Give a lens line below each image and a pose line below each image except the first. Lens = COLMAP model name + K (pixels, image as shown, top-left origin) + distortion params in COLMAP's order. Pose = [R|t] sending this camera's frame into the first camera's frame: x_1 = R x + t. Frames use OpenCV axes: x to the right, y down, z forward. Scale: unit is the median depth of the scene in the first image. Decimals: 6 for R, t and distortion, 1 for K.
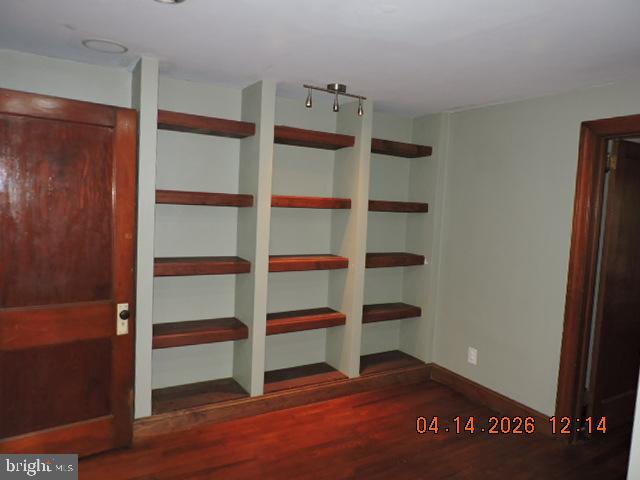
lens RADIAL K [[458.5, 0, 319.1], [0, 458.5, 239.5], [0, 0, 1]] dist [-0.023949, 0.007105]
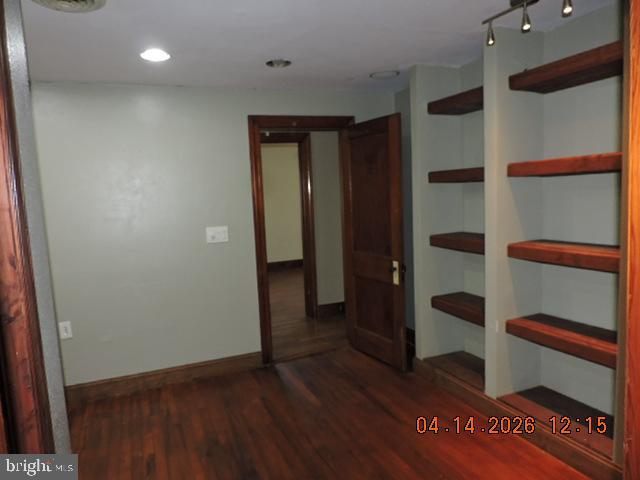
lens RADIAL K [[458.5, 0, 320.0], [0, 458.5, 240.4], [0, 0, 1]] dist [-0.023949, 0.007105]
pose [[-0.115607, 0.083315, -0.989795, 0.791666], [-0.023498, 0.995968, 0.086579, -0.026013], [0.993017, 0.033268, -0.113183, 0.811110]]
